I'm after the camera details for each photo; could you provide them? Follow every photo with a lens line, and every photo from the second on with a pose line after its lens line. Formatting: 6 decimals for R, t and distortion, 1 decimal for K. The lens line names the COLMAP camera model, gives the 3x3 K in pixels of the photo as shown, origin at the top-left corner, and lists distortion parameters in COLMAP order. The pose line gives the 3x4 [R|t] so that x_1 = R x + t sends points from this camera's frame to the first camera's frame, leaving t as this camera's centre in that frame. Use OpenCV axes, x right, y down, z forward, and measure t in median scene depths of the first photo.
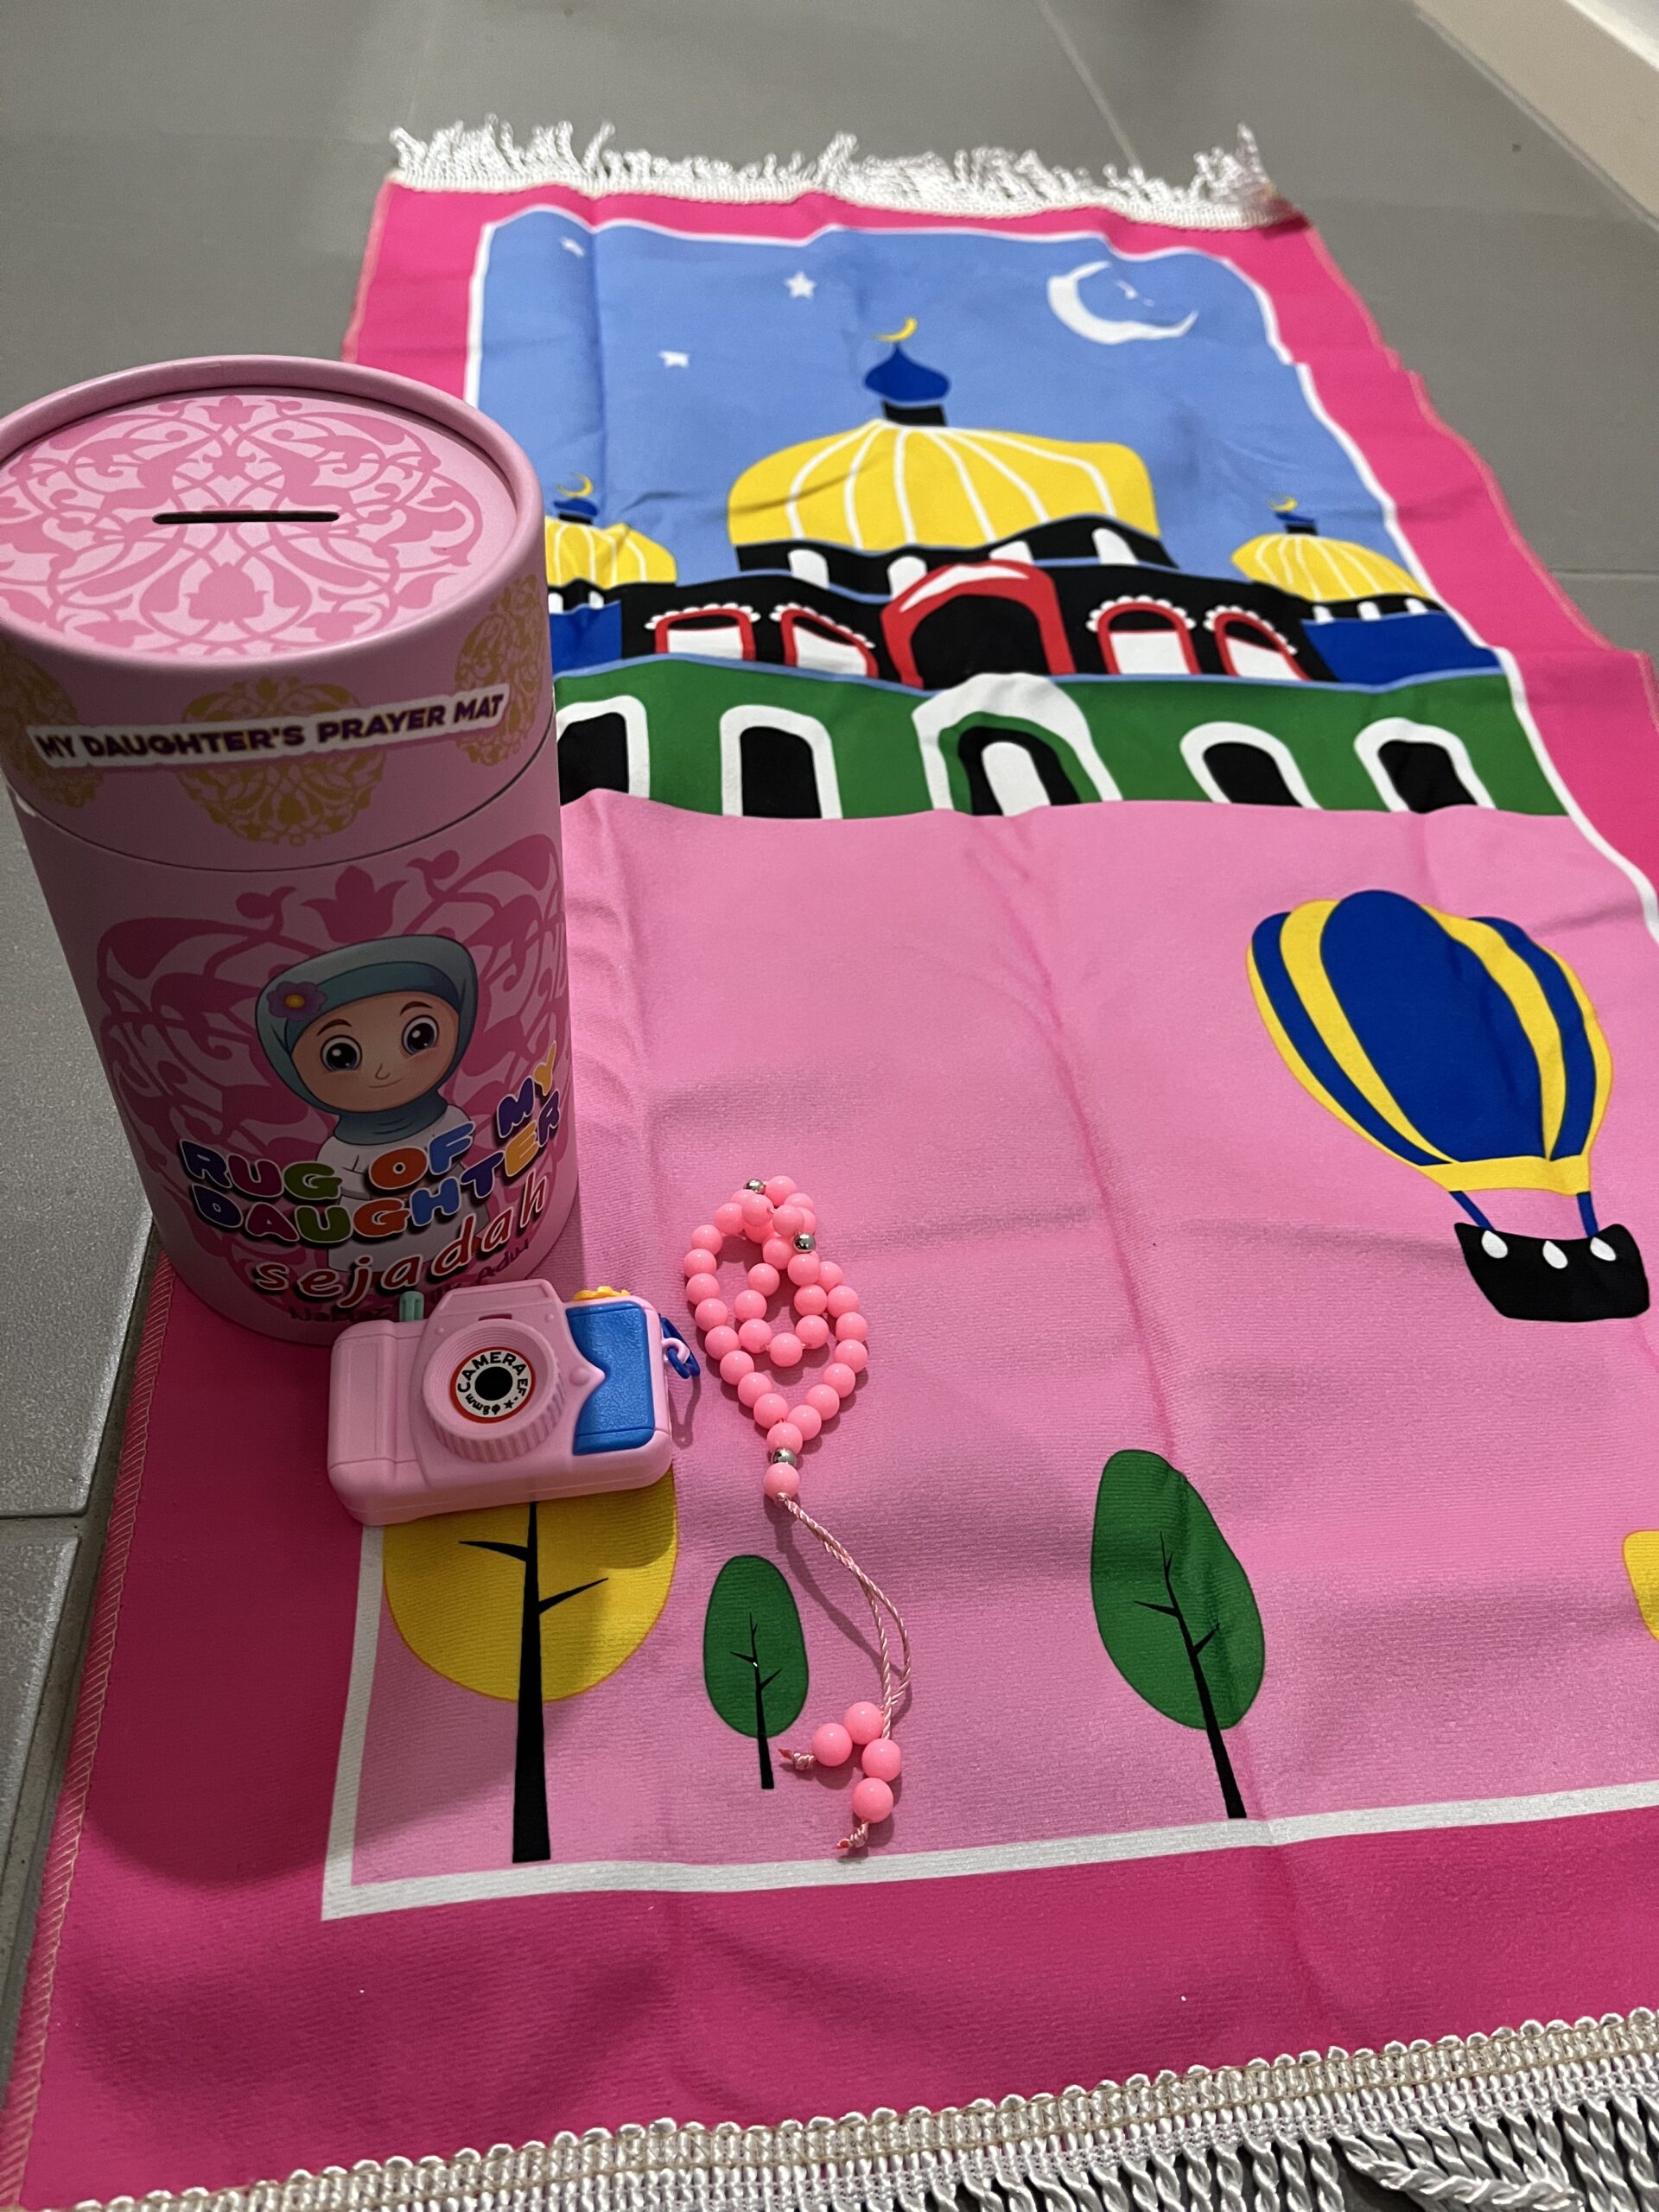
lens RADIAL K [[1685.9, 0, 825.7], [0, 1685.9, 1108.7], [0, 0, 1]] dist [0.035735, -0.029735]
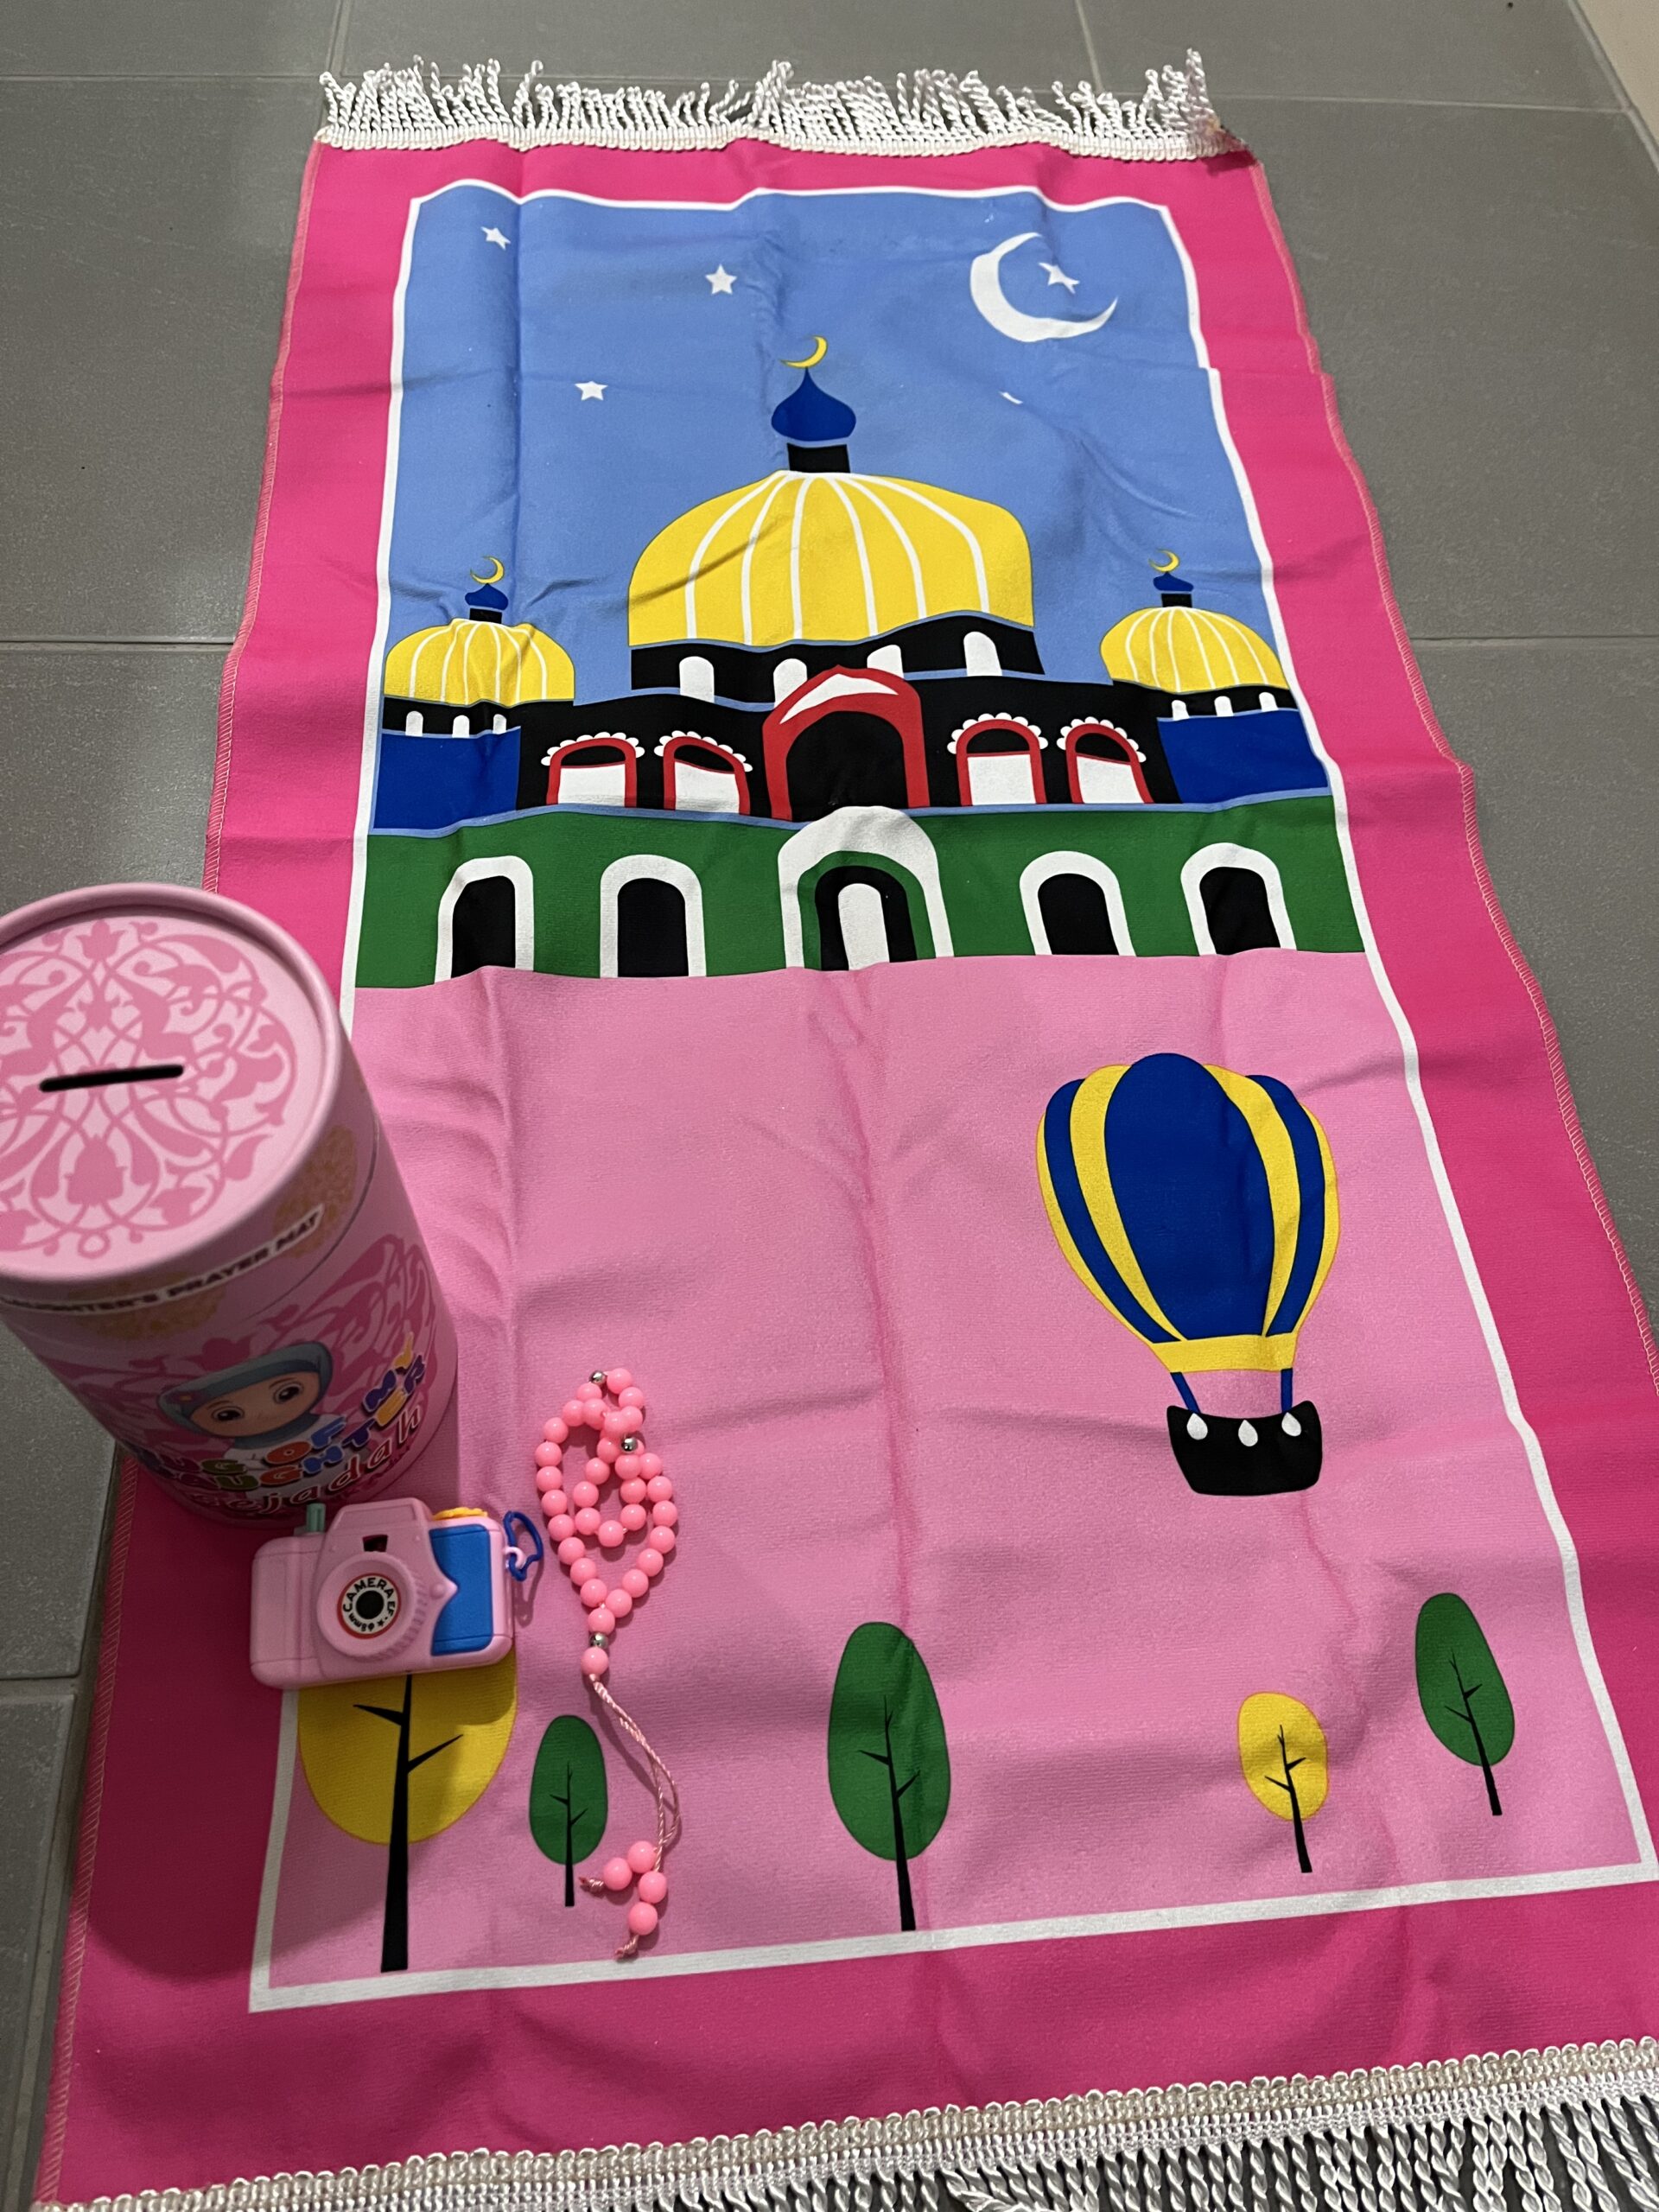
lens RADIAL K [[1685.9, 0, 825.3], [0, 1685.9, 1099.3], [0, 0, 1]] dist [0.035735, -0.029735]
pose [[0.999026, 0.010047, -0.042965, 0.182861], [-0.000483, 0.976166, 0.217022, -0.439157], [0.044122, -0.216790, 0.975221, -0.167084]]
